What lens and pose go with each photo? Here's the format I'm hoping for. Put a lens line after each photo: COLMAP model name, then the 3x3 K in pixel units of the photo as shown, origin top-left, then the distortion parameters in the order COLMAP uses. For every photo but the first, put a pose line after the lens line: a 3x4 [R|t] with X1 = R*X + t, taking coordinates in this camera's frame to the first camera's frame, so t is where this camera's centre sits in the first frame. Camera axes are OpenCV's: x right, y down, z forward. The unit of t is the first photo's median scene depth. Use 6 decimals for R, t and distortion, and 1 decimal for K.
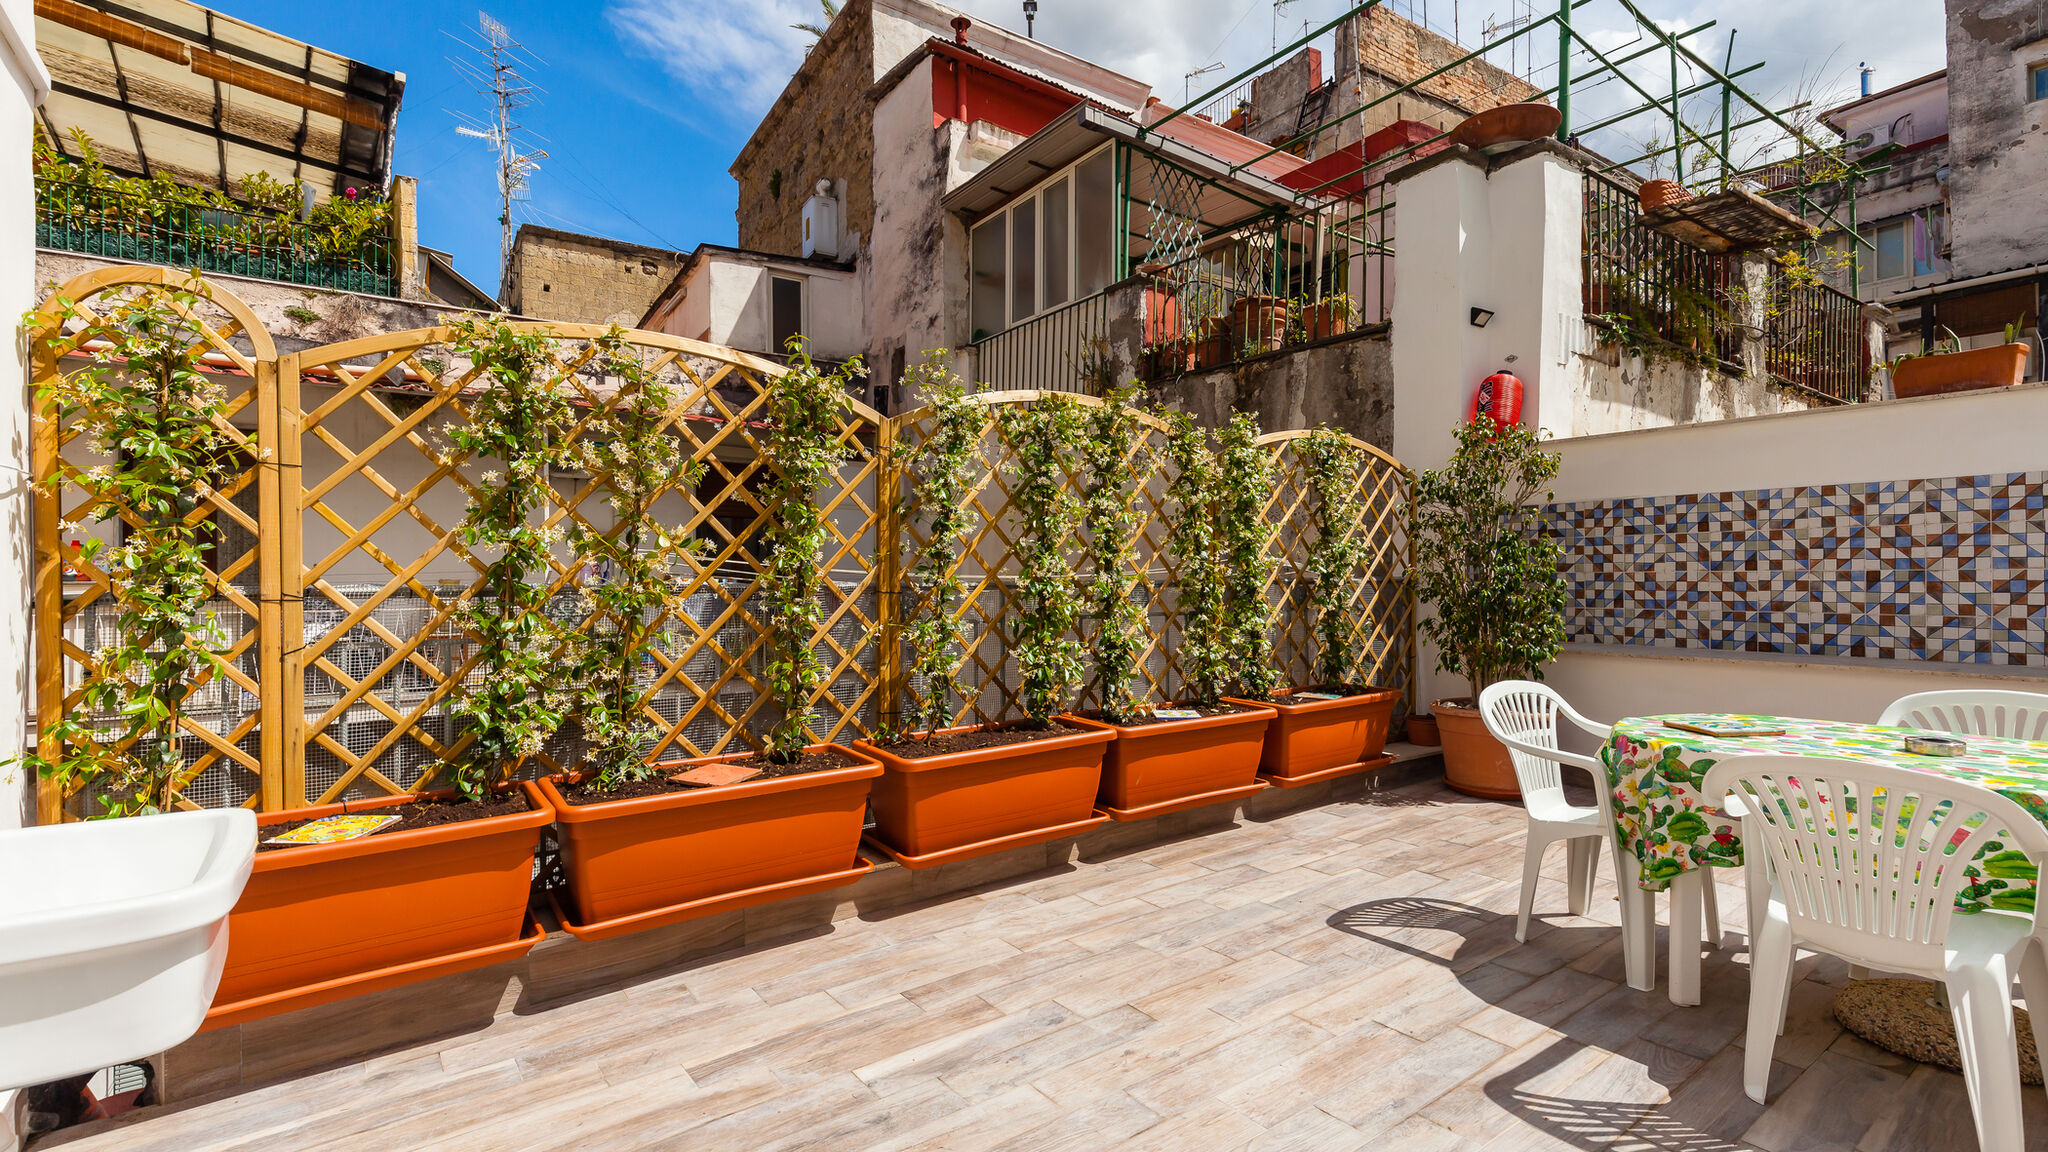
lens RADIAL K [[914.9, 0, 1039.8], [0, 914.9, 576.7], [0, 0, 1]] dist [0.008673, -0.001600]
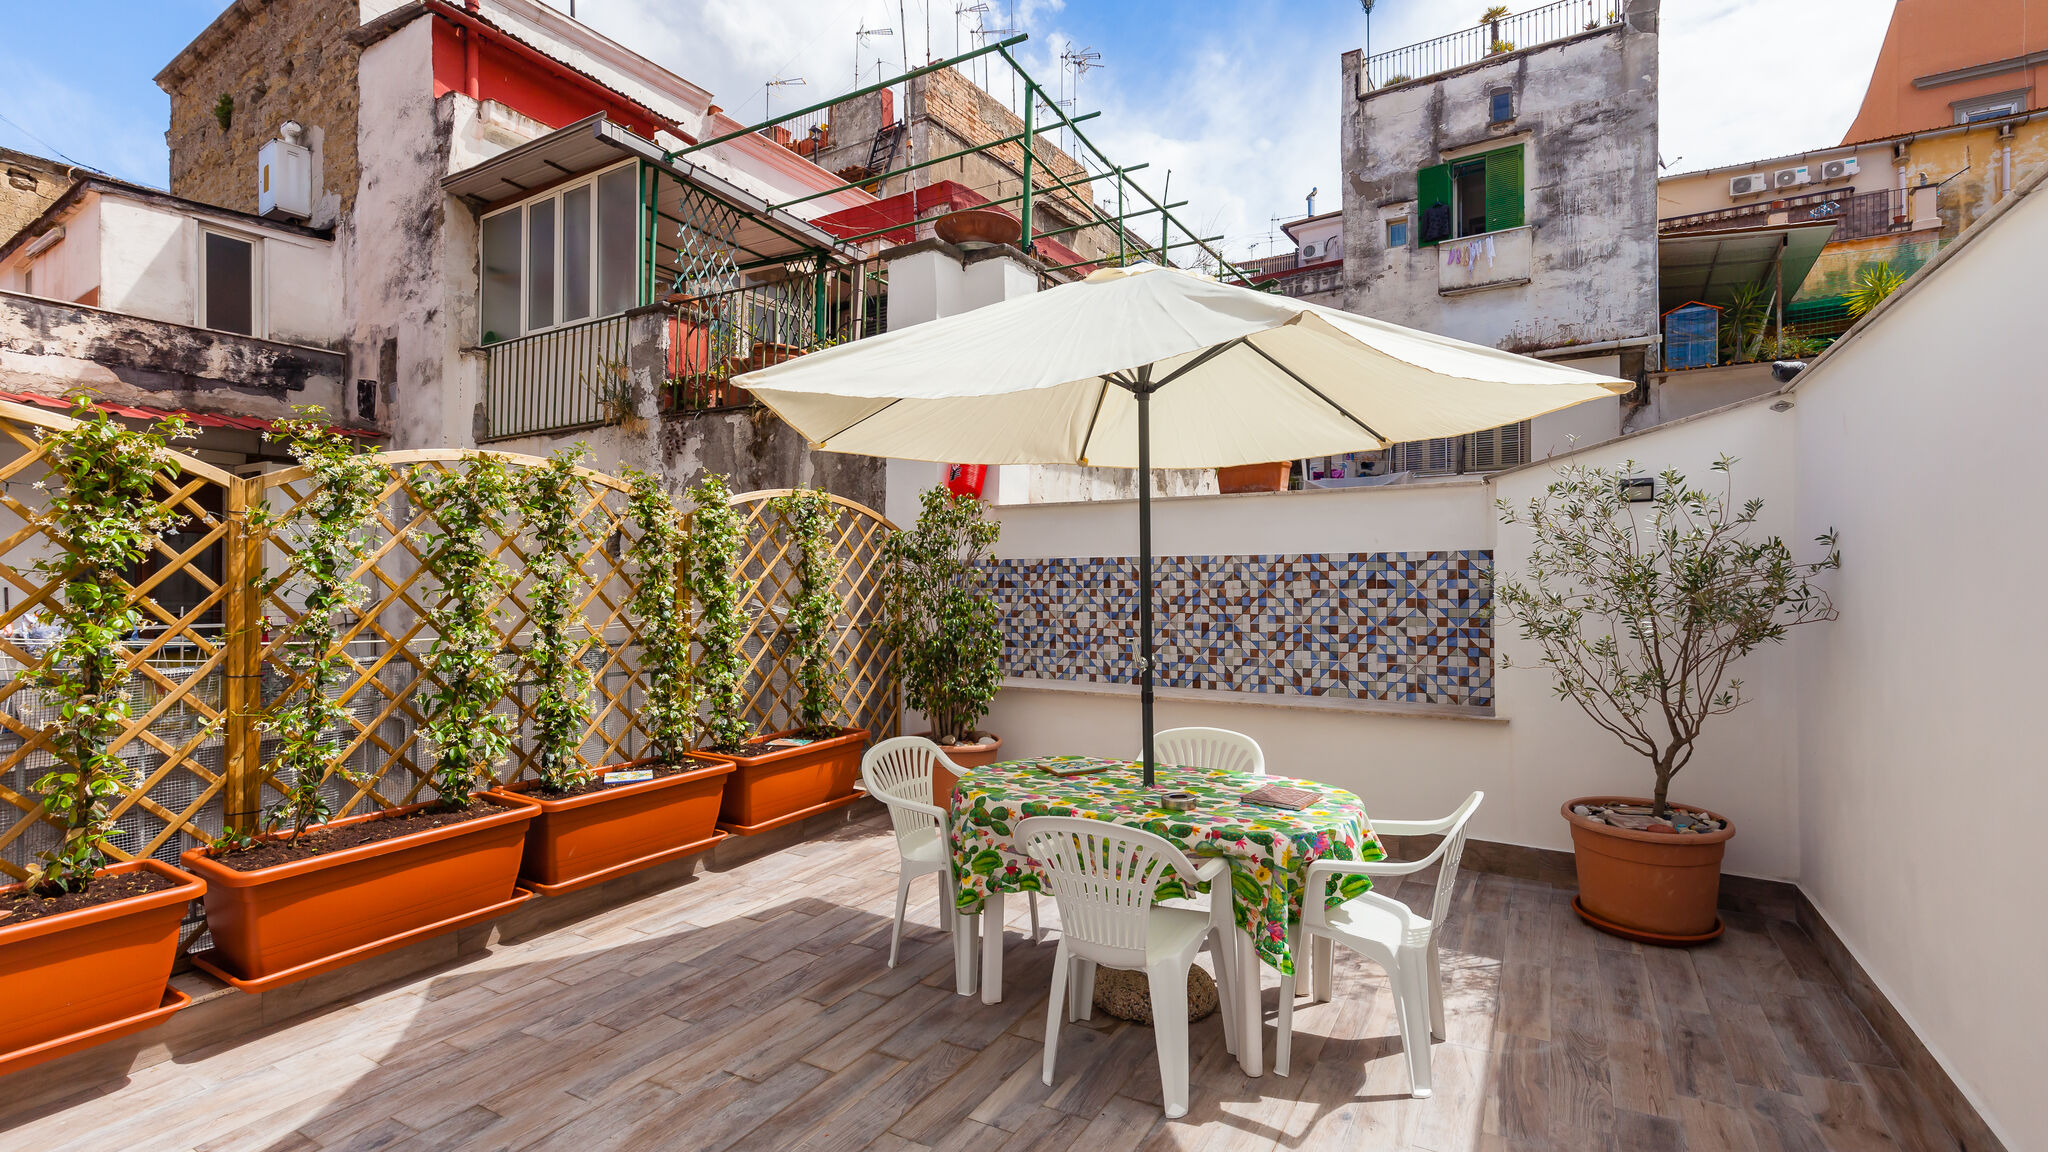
lens RADIAL K [[914.9, 0, 1025.0], [0, 914.9, 578.0], [0, 0, 1]] dist [0.008673, -0.001600]
pose [[0.916103, 0.004035, 0.400924, 0.134519], [-0.001842, 0.999981, -0.005856, -0.058618], [-0.400940, 0.004626, 0.916093, -0.091375]]
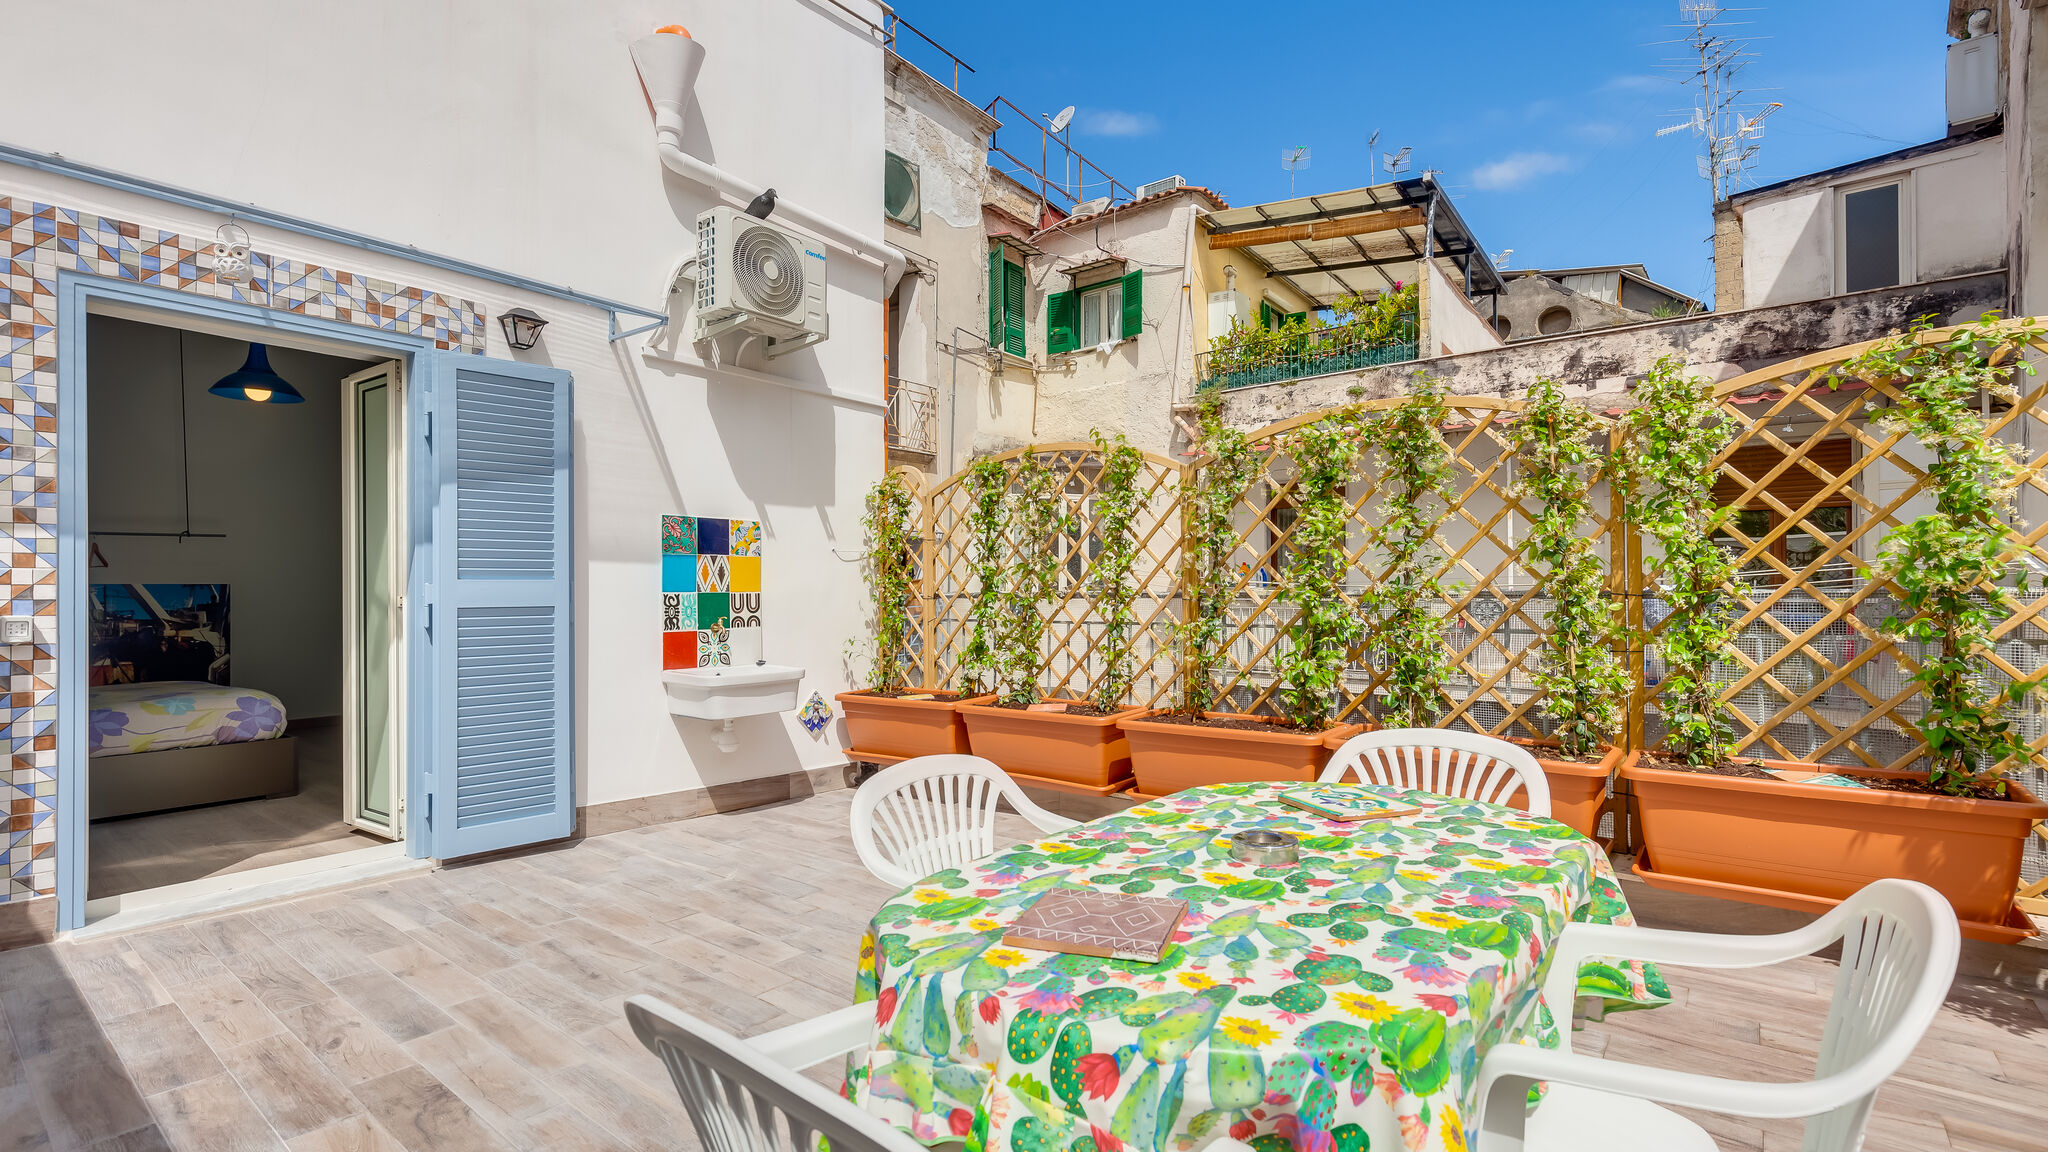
lens RADIAL K [[918.7, 0, 1026.1], [0, 918.7, 581.4], [0, 0, 1]] dist [0.000796, 0.000200]
pose [[0.263802, -0.004325, -0.964567, 0.829414], [0.007318, 0.999970, -0.002483, -0.009950], [0.964549, -0.006404, 0.263826, 0.378773]]
